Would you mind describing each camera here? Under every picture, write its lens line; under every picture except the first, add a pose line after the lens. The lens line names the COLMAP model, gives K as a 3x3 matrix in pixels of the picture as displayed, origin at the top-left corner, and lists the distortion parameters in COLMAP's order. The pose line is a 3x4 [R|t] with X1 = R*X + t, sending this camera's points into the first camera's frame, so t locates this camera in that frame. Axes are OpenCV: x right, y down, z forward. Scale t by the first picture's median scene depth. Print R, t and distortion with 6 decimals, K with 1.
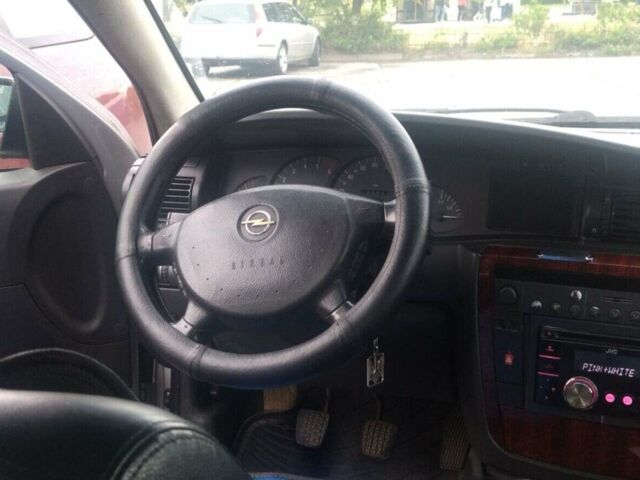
lens RADIAL K [[929.4, 0, 319.6], [0, 929.4, 238.8], [0, 0, 1]] dist [0.025053, 0.000000]
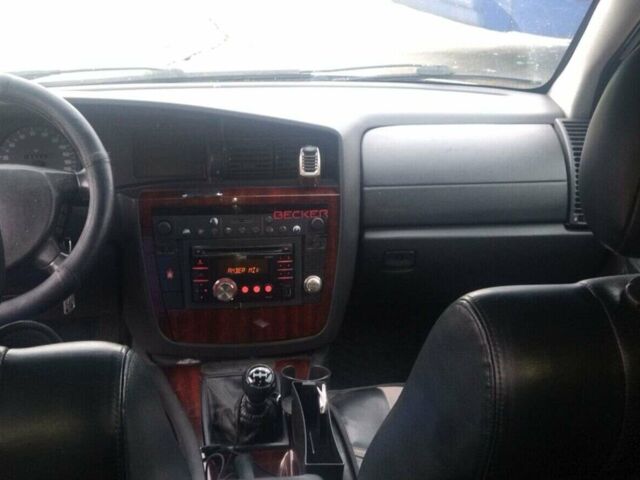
lens RADIAL K [[929.4, 0, 321.3], [0, 929.4, 240.0], [0, 0, 1]] dist [0.025053, 0.000000]
pose [[0.863715, -0.149041, 0.481438, -0.260789], [0.092797, 0.985970, 0.138752, -0.090580], [-0.495363, -0.075166, 0.865428, -0.283985]]
